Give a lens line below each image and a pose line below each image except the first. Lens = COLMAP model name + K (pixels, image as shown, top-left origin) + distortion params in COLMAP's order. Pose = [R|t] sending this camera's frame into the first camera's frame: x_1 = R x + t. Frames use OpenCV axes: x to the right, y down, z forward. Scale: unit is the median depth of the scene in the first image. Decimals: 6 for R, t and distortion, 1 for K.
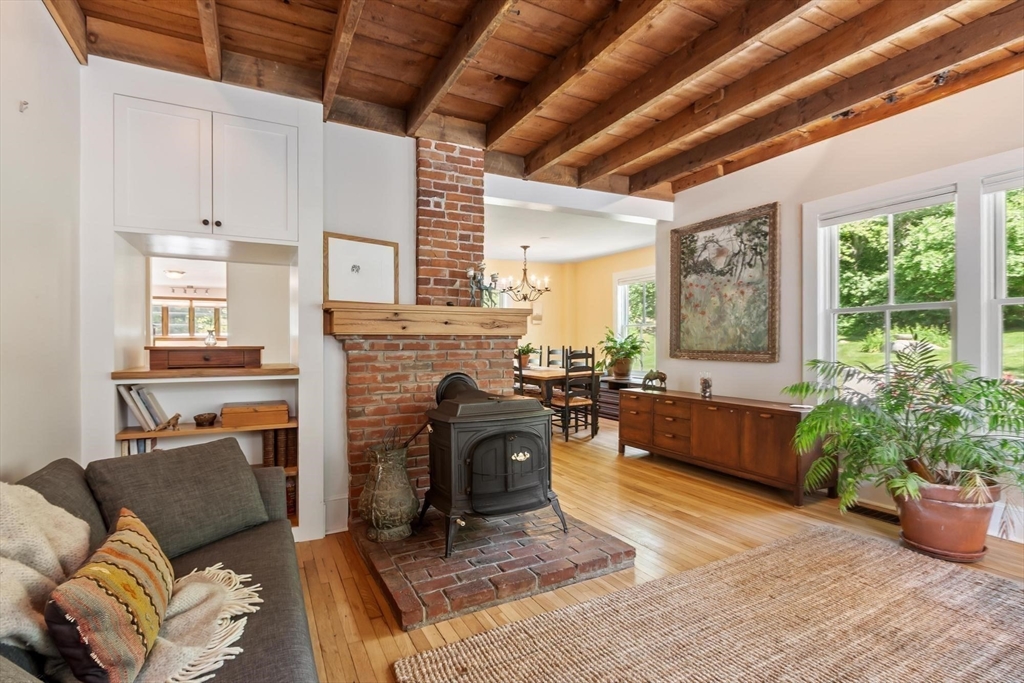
lens RADIAL K [[480.2, 0, 490.0], [0, 480.2, 347.0], [0, 0, 1]] dist [0.000103, 0.000179]
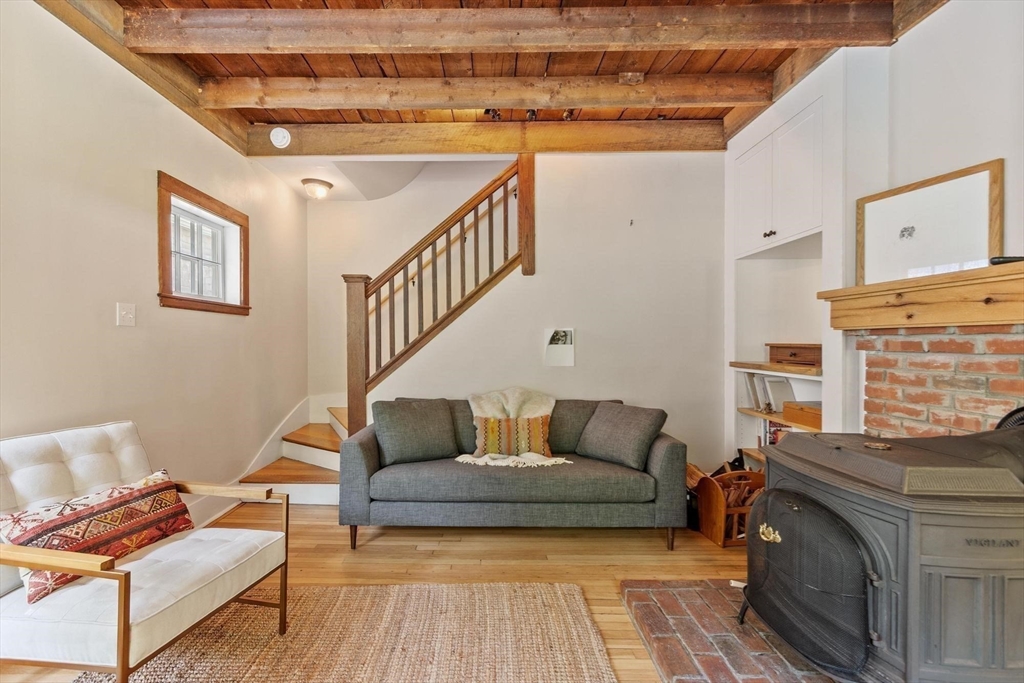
lens RADIAL K [[468.3, 0, 484.3], [0, 468.3, 346.3], [0, 0, 1]] dist [0.003209, -0.000030]
pose [[-0.453468, 0.013307, -0.891173, 0.539005], [-0.000545, 0.999884, 0.015207, -0.008779], [0.891273, 0.007381, -0.453408, 0.693200]]
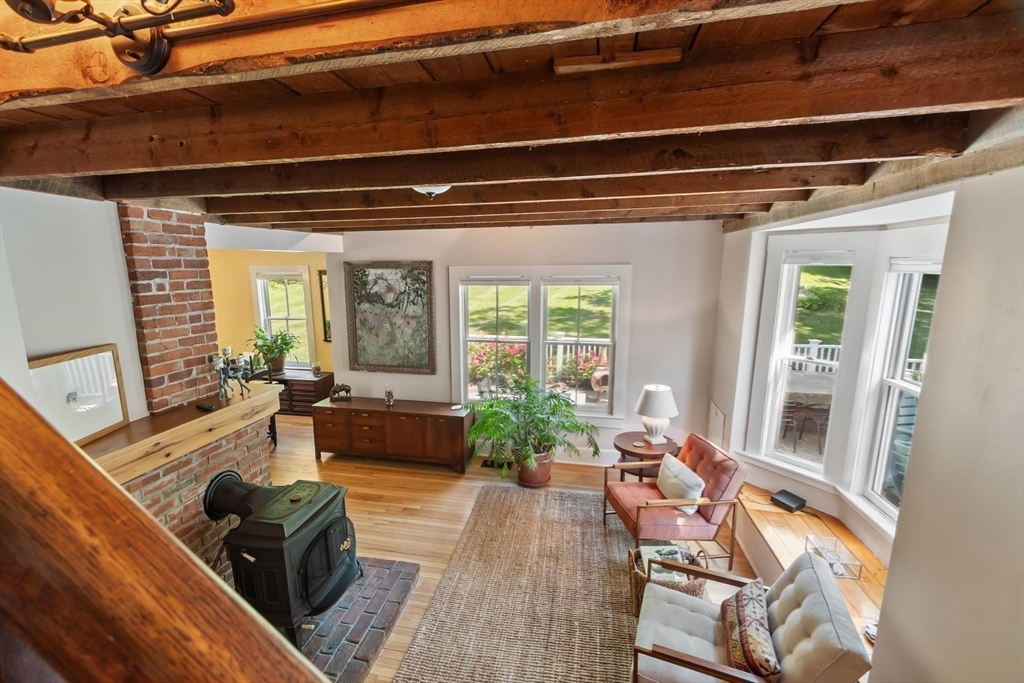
lens RADIAL K [[444.0, 0, 488.7], [0, 444.0, 348.9], [0, 0, 1]] dist [0.000356, -0.000031]
pose [[0.628919, -0.142897, 0.764226, -0.351410], [0.008681, 0.984194, 0.176883, -0.319458], [-0.777422, -0.104611, 0.620219, 0.072296]]
